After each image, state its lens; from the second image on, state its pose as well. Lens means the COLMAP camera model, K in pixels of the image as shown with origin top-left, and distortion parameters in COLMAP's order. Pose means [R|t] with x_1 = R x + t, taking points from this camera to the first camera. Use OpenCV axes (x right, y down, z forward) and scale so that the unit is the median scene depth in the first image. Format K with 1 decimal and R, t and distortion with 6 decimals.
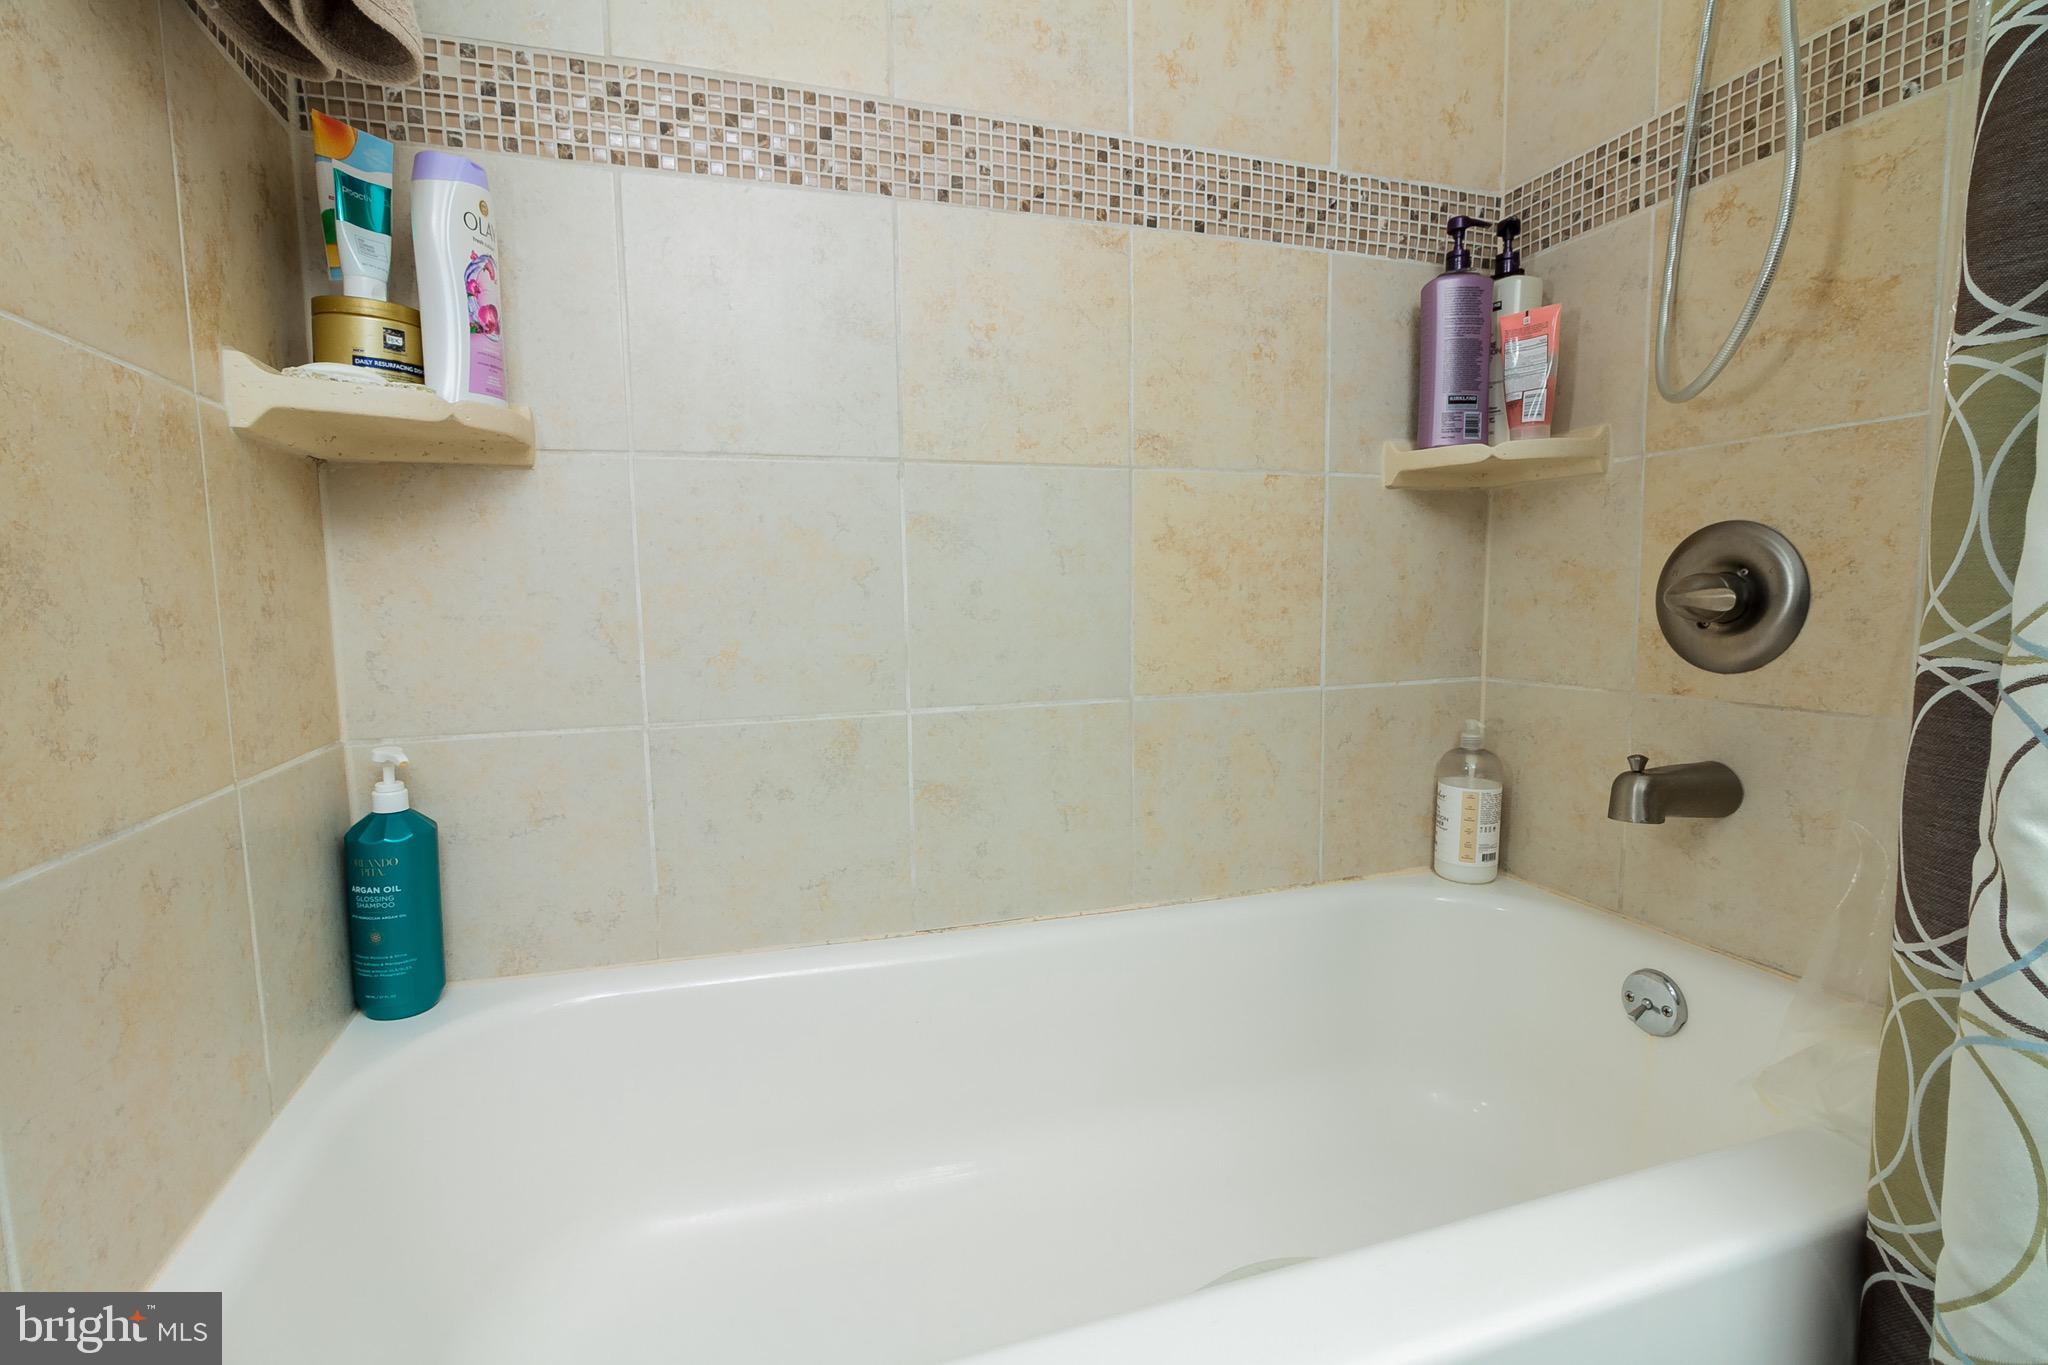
lens RADIAL K [[962.8, 0, 1022.5], [0, 962.8, 690.6], [0, 0, 1]] dist [-0.005357, -0.000254]
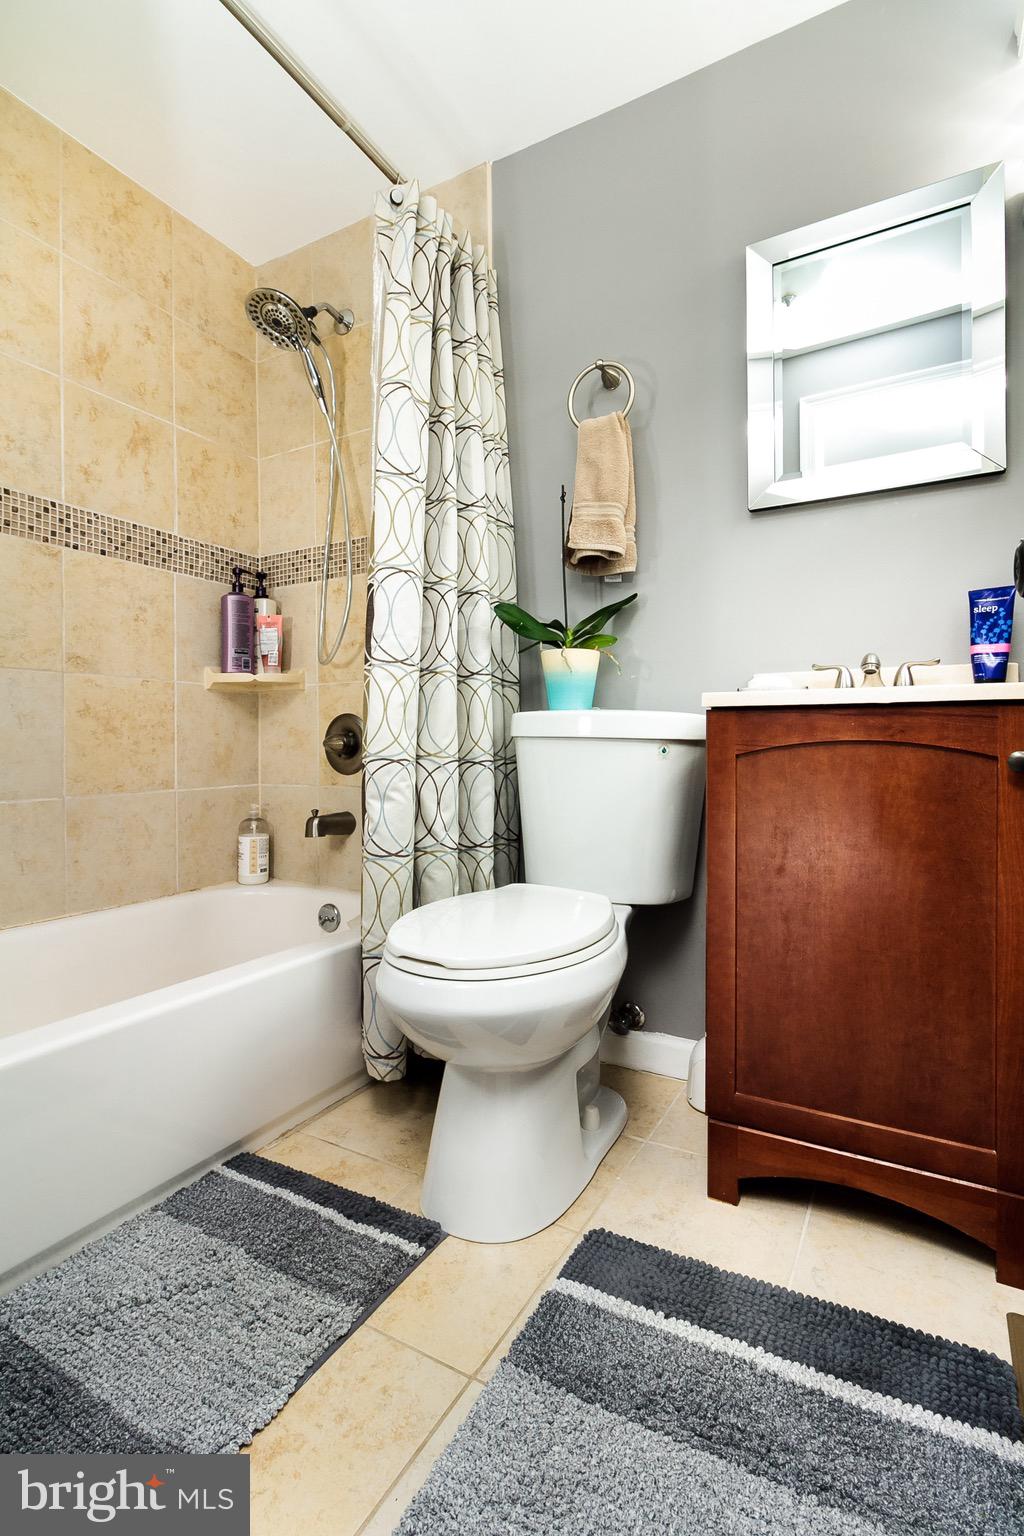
lens RADIAL K [[722.1, 0, 510.7], [0, 722.1, 742.9], [0, 0, 1]] dist [-0.005357, -0.000254]
pose [[0.747293, 0.009851, 0.664422, -0.158026], [0.064336, 0.994120, -0.087101, 0.076481], [-0.661373, 0.107836, 0.742265, -0.563112]]
